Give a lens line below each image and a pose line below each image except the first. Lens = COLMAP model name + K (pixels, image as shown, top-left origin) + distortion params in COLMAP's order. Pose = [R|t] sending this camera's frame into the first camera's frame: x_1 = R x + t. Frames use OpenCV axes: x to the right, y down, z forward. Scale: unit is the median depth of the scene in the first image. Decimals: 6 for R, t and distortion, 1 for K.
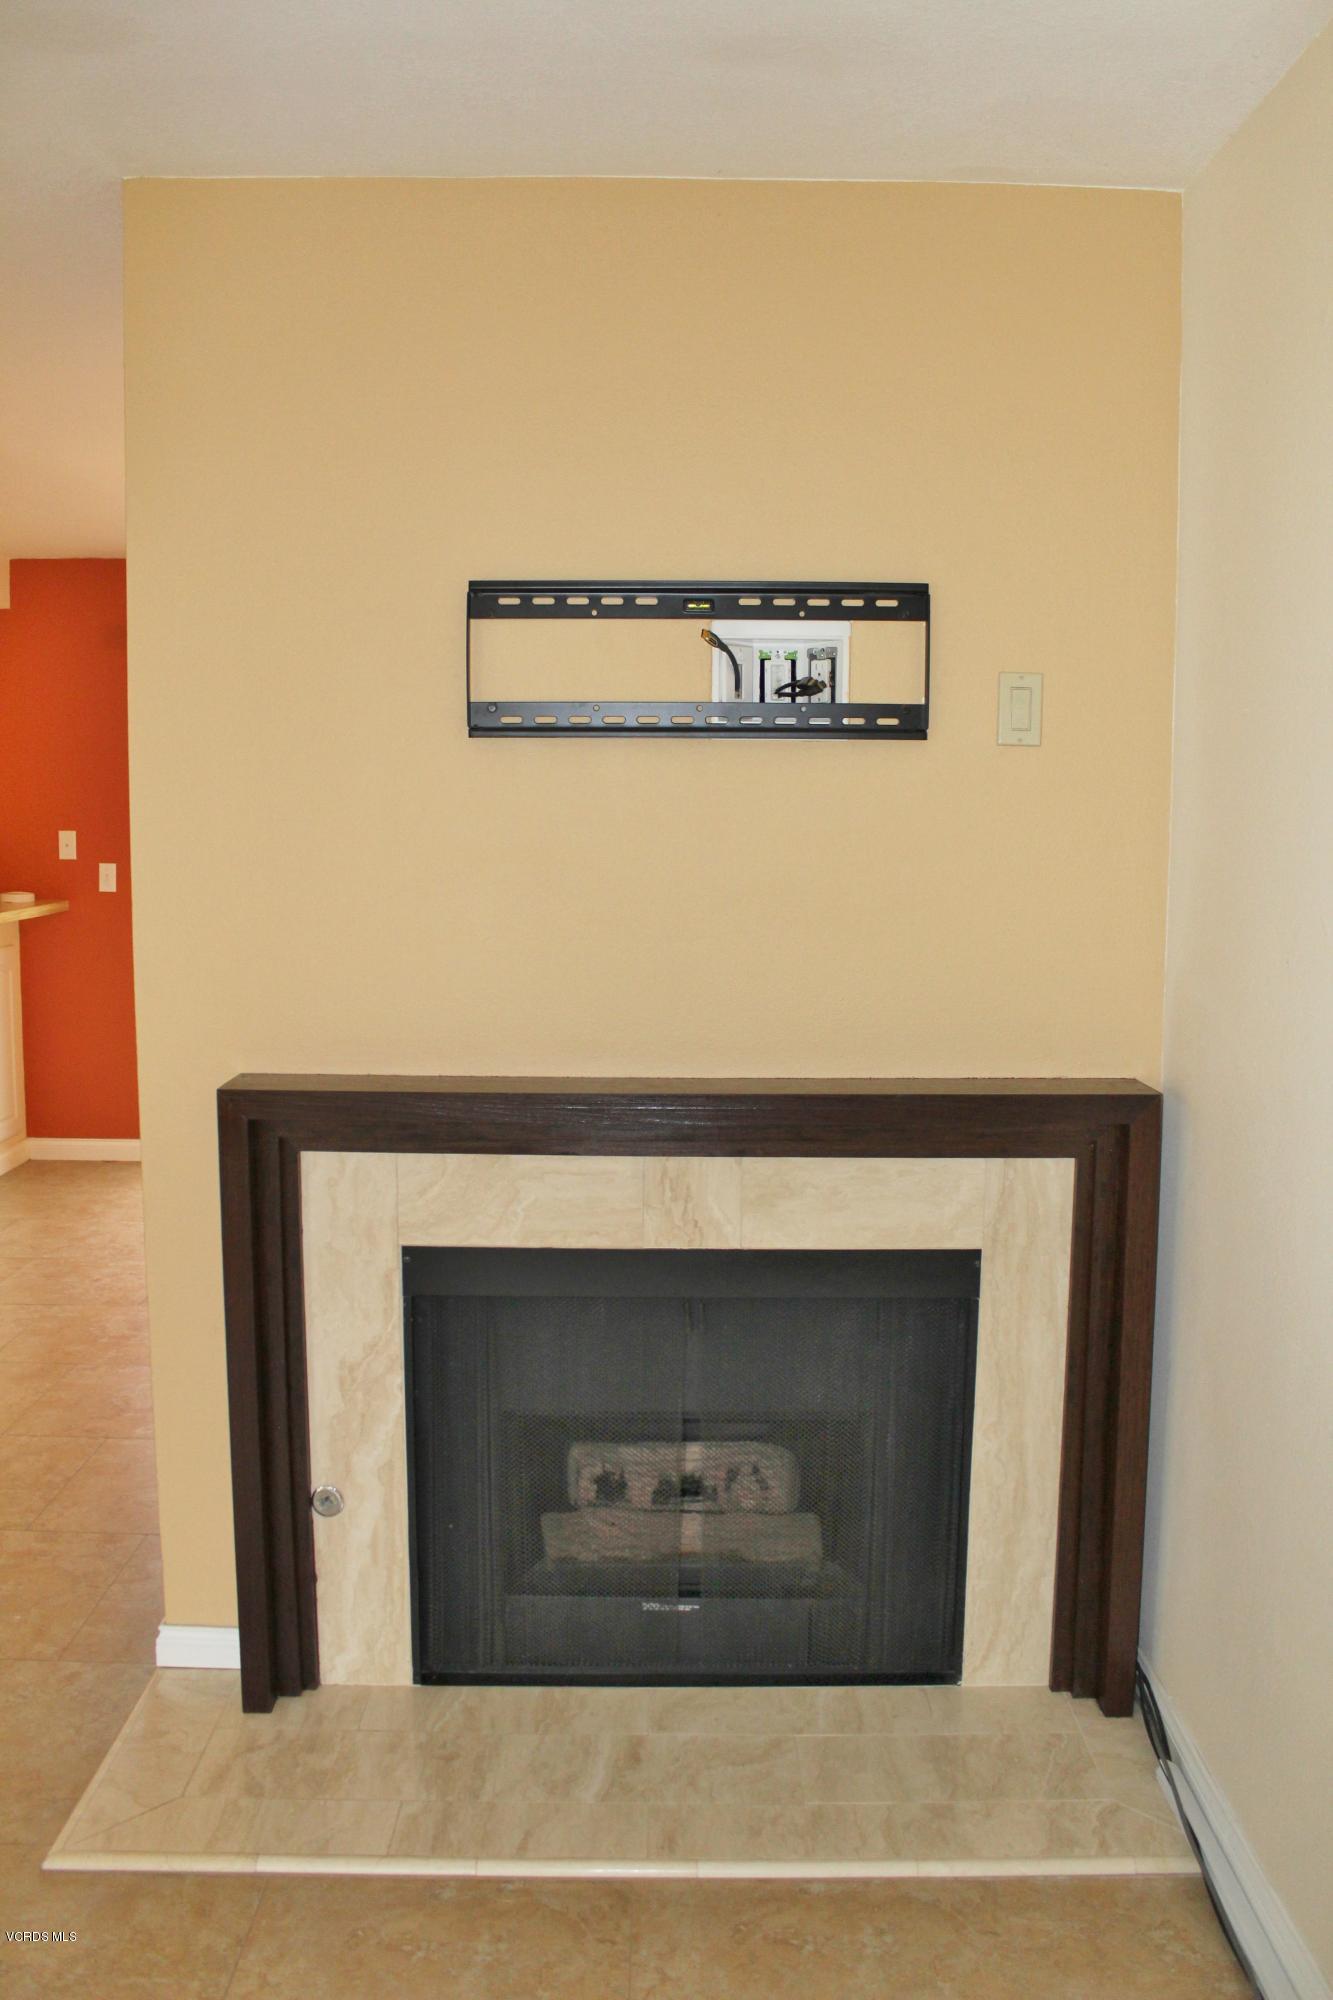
lens RADIAL K [[1666.4, 0, 664.0], [0, 1666.4, 967.5], [0, 0, 1]] dist [-0.170267, 0.156867]
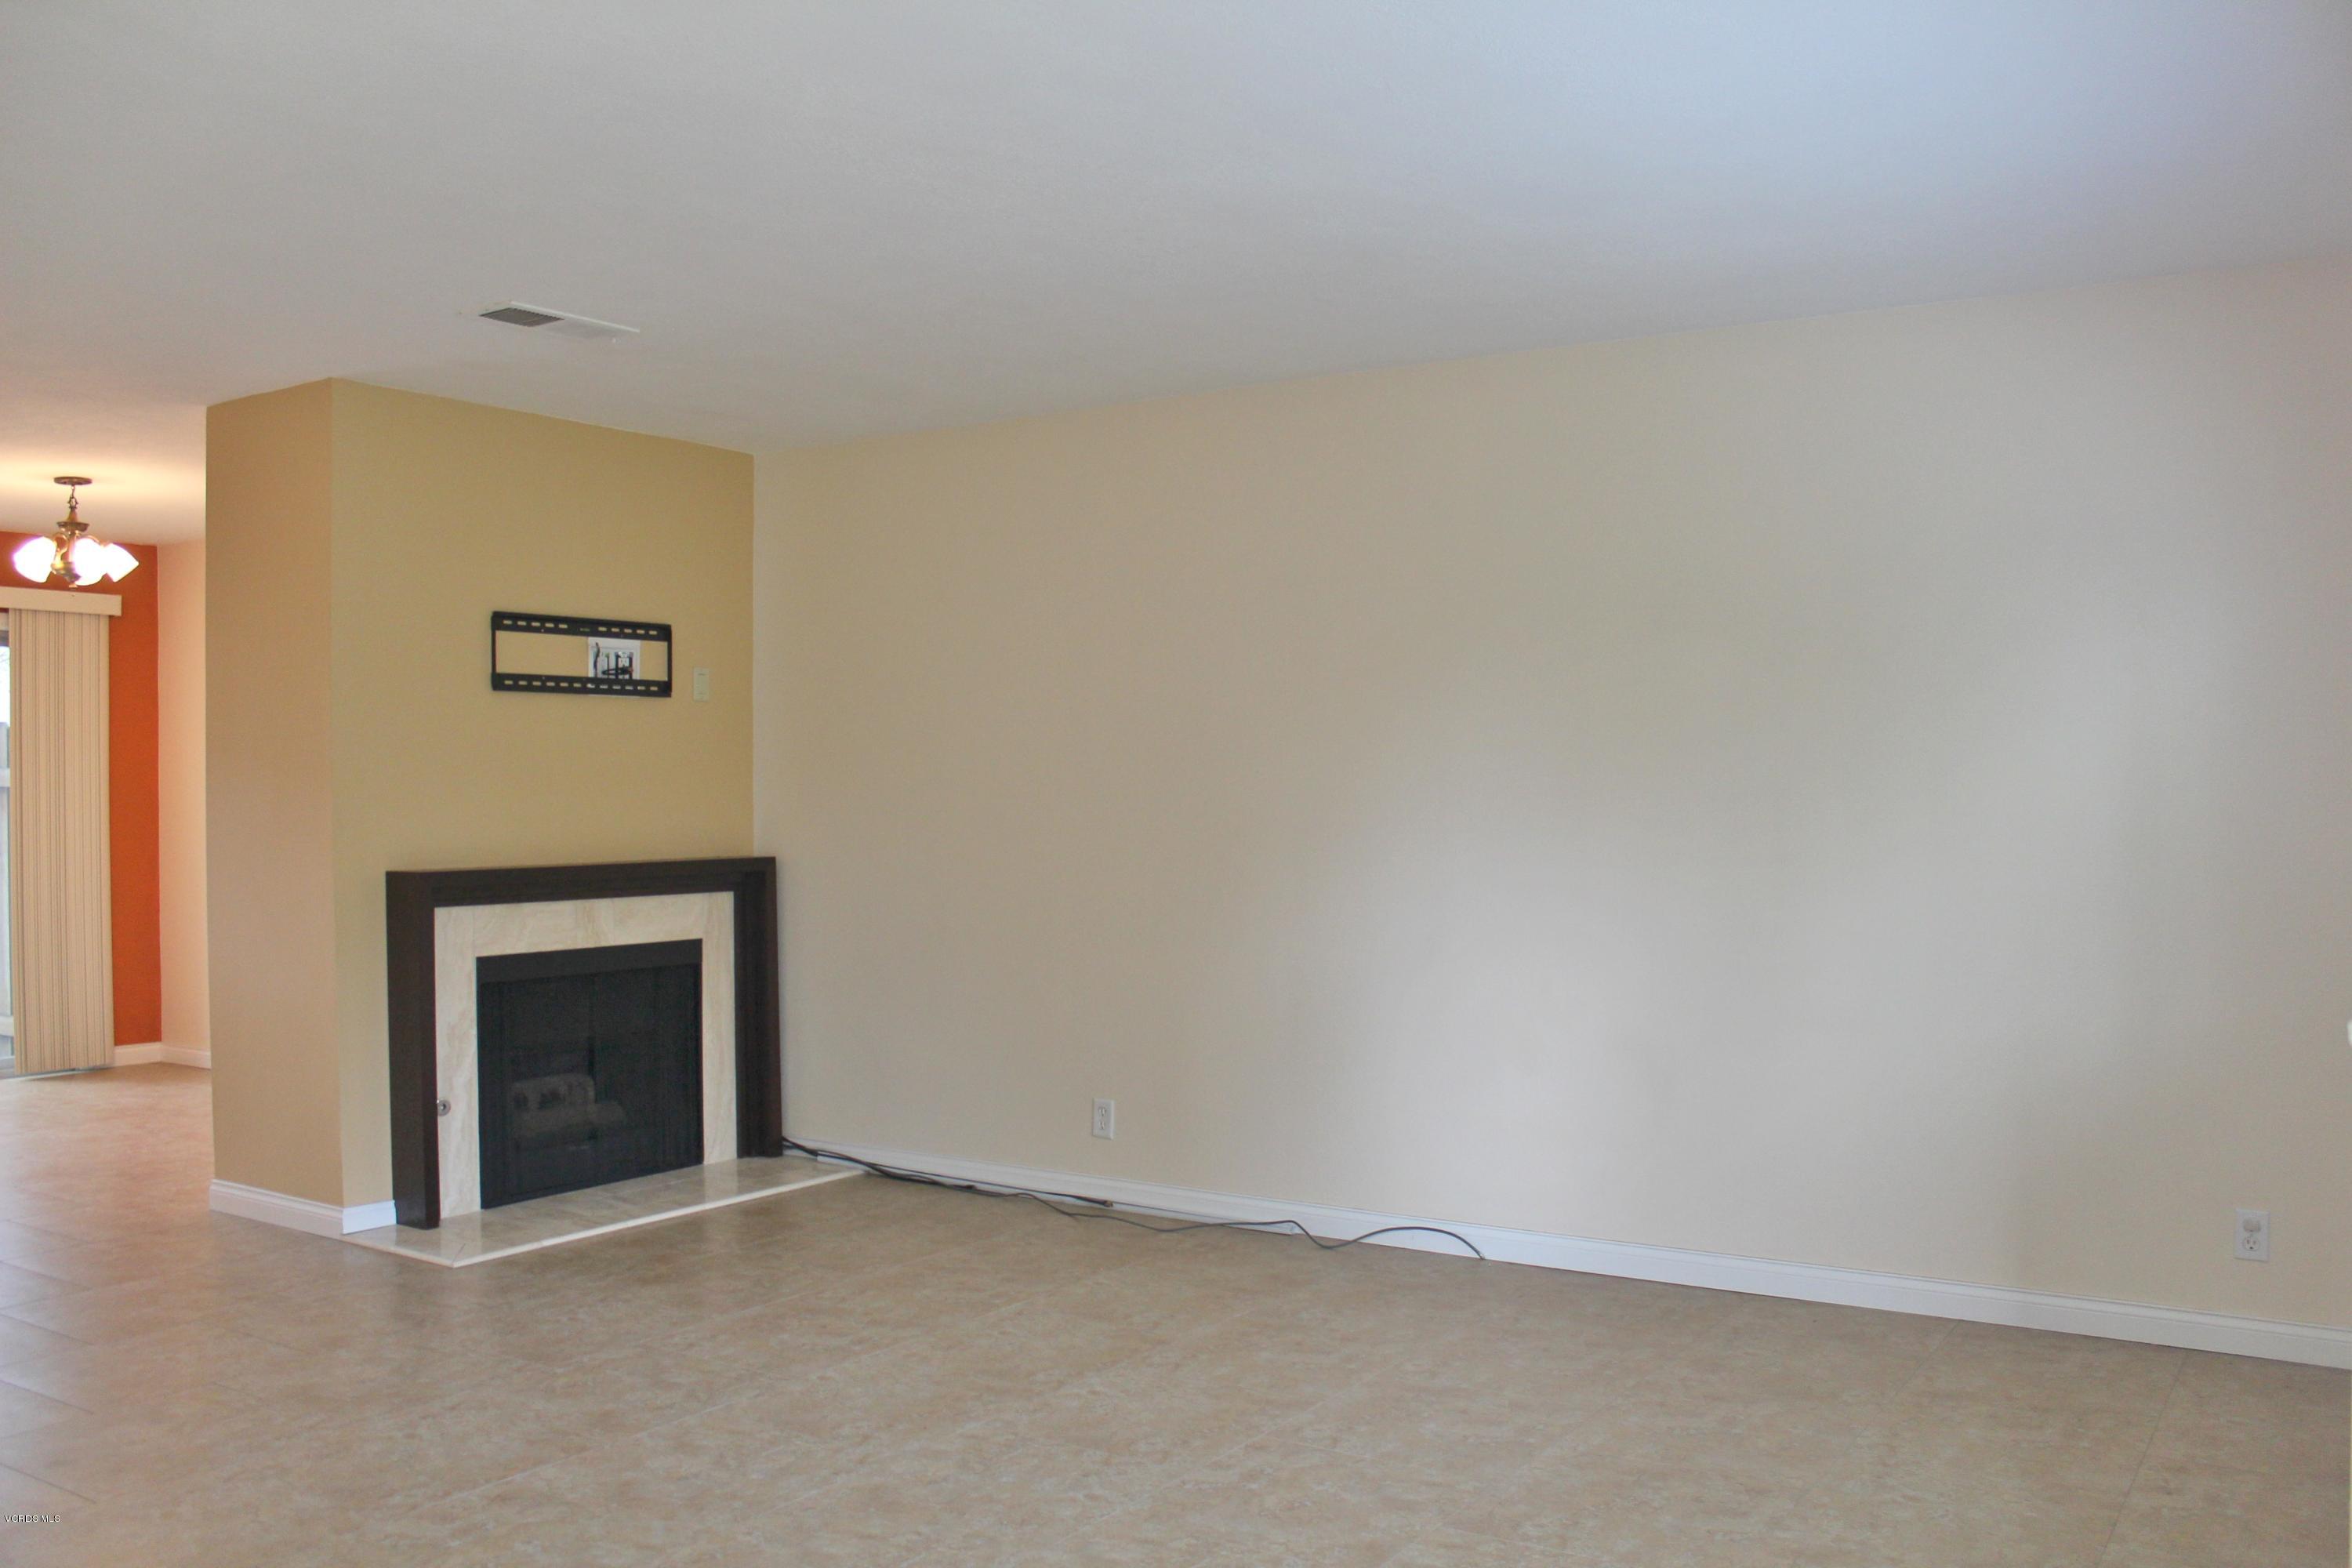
lens RADIAL K [[1924.3, 0, 1176.0], [0, 1924.3, 784.0], [0, 0, 1]] dist [-0.006256, -0.007574]
pose [[0.558468, -0.012544, 0.829431, -1.528848], [0.097397, 0.993961, -0.050547, 0.161131], [-0.823788, 0.109013, 0.556317, -0.898284]]
